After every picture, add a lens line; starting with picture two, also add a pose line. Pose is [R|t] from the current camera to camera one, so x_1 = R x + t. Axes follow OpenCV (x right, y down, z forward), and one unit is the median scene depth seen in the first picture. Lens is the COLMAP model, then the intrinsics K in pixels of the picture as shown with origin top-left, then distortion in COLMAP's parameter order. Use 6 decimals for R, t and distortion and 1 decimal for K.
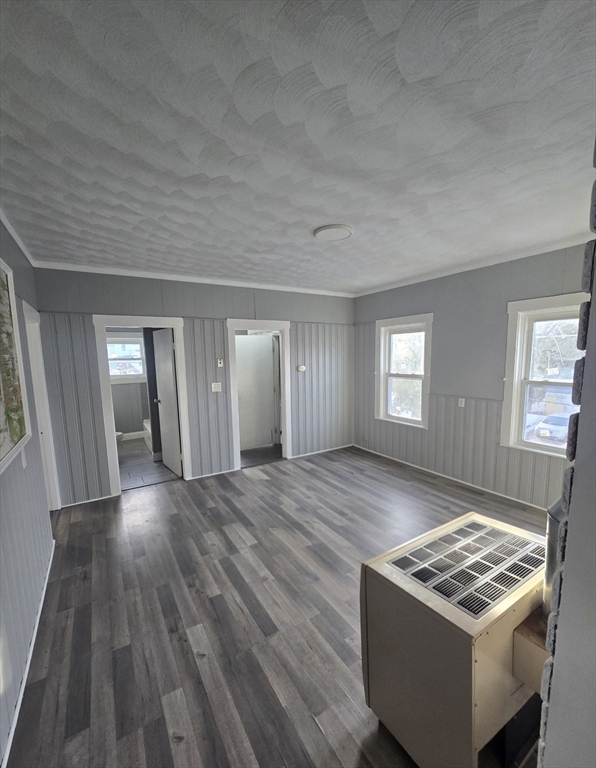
lens RADIAL K [[326.7, 0, 295.9], [0, 326.7, 397.2], [0, 0, 1]] dist [-0.003584, 0.000182]
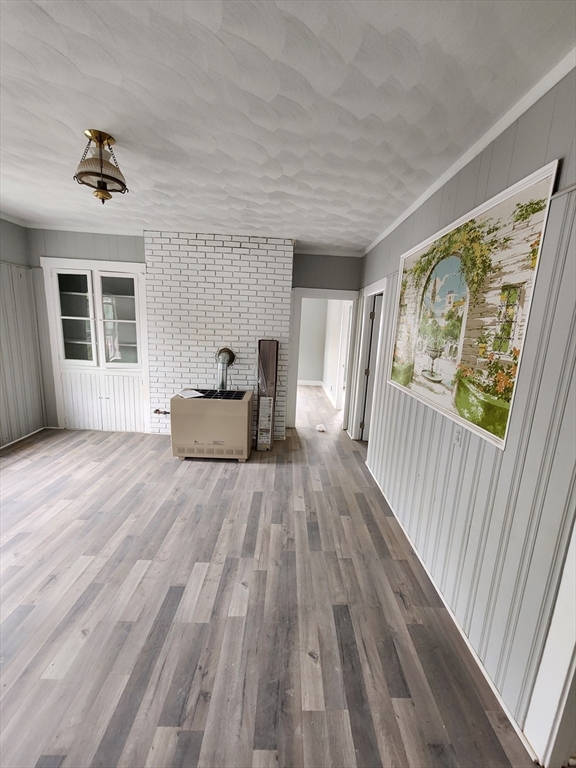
lens RADIAL K [[313.6, 0, 292.8], [0, 313.6, 386.1], [0, 0, 1]] dist [-0.004829, -0.000784]
pose [[-0.861548, -0.120594, 0.493146, -0.793692], [0.032907, 0.956069, 0.291288, -0.190977], [-0.506609, 0.267187, -0.819731, 1.763304]]
